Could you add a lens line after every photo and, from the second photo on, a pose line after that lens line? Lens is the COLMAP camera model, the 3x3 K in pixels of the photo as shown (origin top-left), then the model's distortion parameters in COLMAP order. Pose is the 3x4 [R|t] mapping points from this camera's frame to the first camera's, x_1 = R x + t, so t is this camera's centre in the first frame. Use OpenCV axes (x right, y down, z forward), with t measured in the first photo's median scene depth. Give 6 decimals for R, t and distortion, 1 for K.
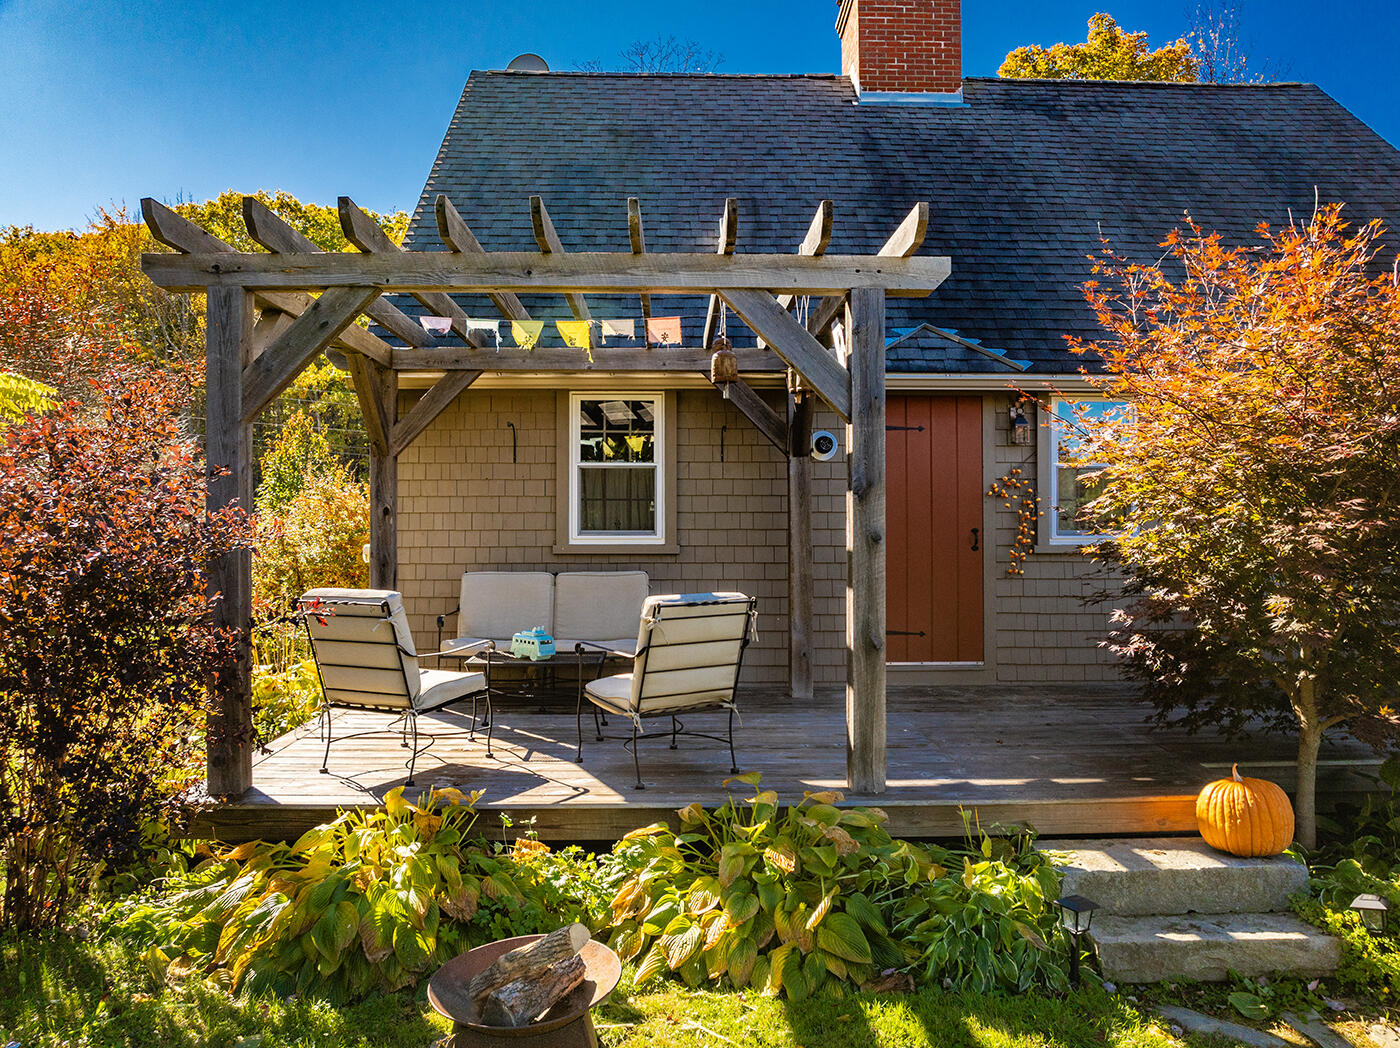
lens RADIAL K [[1010.9, 0, 699.6], [0, 1010.9, 530.7], [0, 0, 1]] dist [-0.049056, 0.037343]
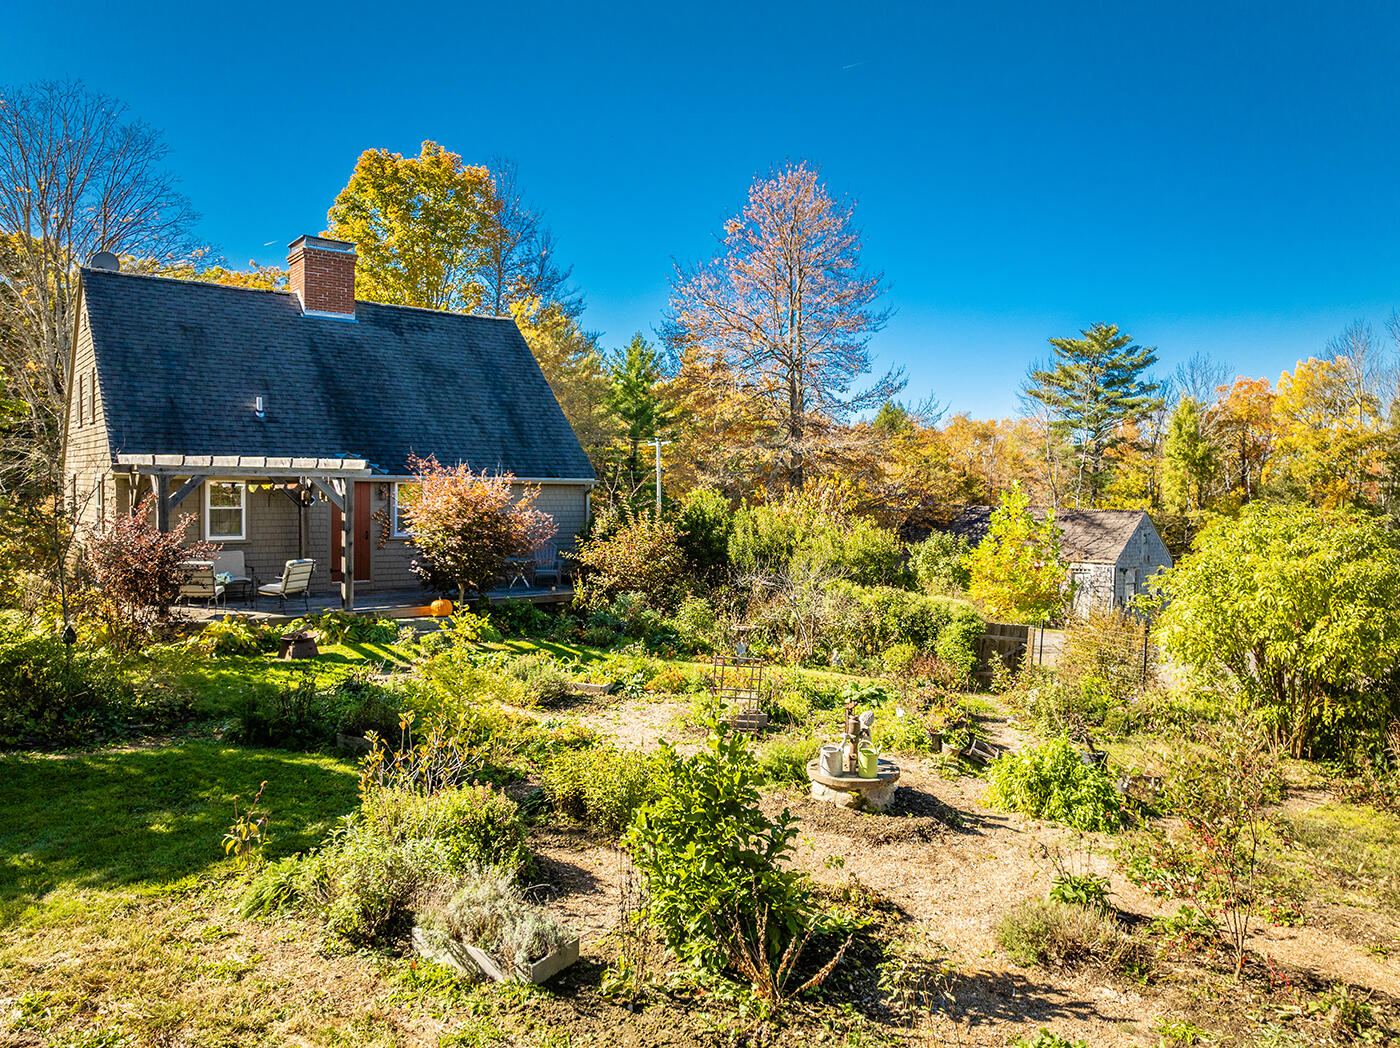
lens RADIAL K [[972.7, 0, 699.1], [0, 972.7, 510.5], [0, 0, 1]] dist [-0.034544, 0.003082]
pose [[0.796174, -0.001596, 0.605065, -0.987060], [-0.017083, 0.999539, 0.025115, -0.231073], [-0.604826, -0.030332, 0.795780, -2.686974]]
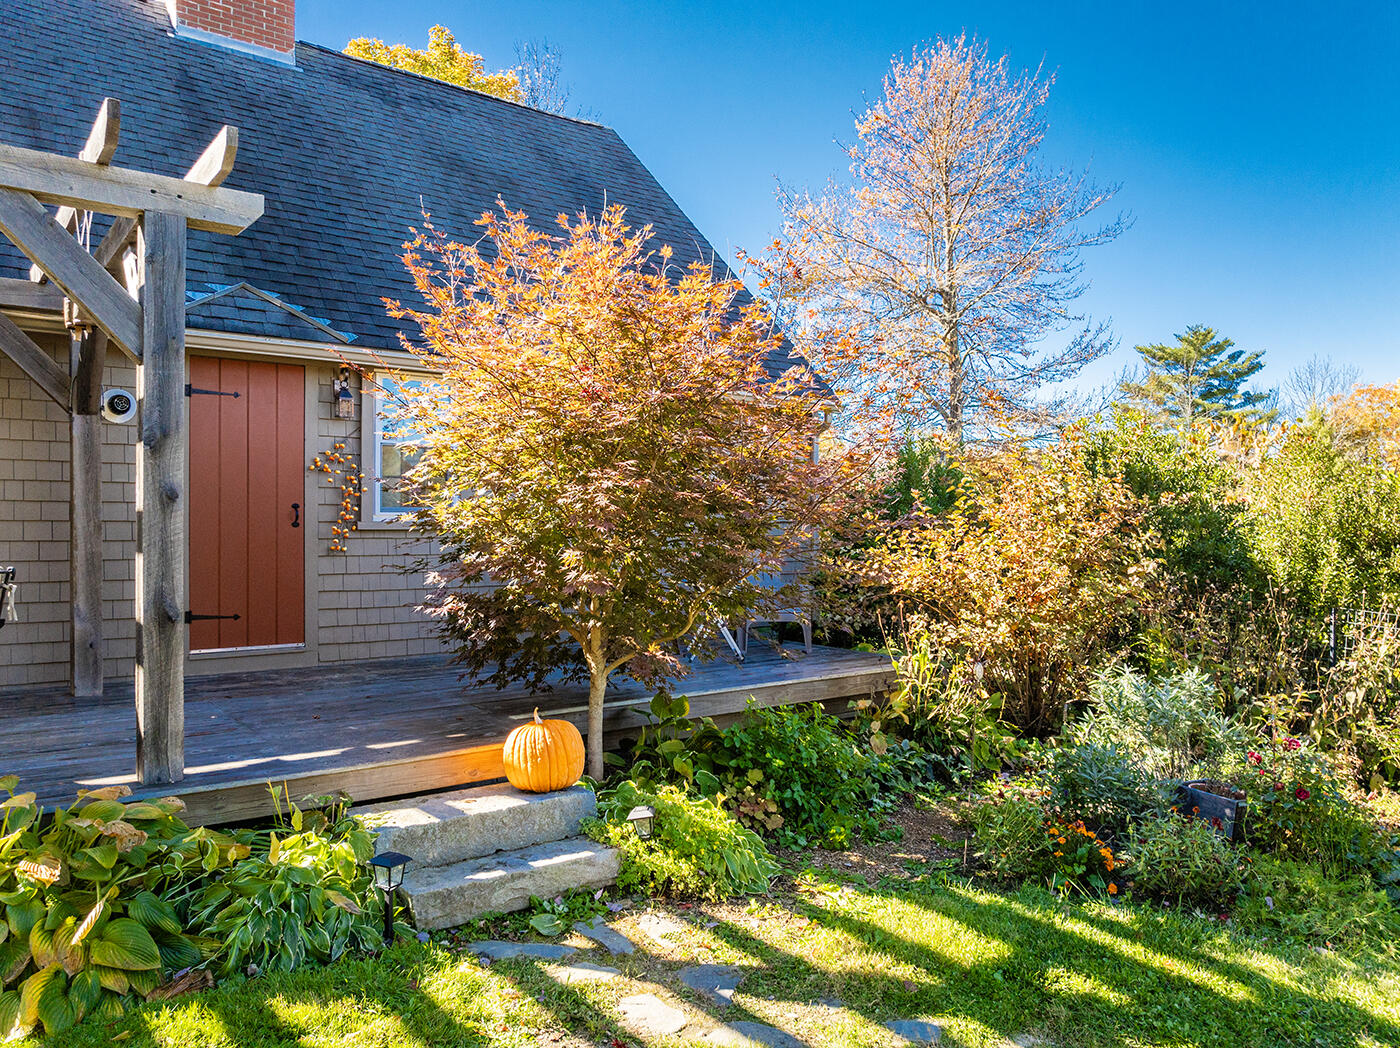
lens RADIAL K [[1023.8, 0, 695.9], [0, 1023.8, 519.9], [0, 0, 1]] dist [-0.084304, 0.061258]
pose [[0.806479, 0.005845, 0.591233, 0.024347], [-0.000915, 0.999962, -0.008637, 0.036477], [-0.591261, 0.006424, 0.806454, 0.013656]]
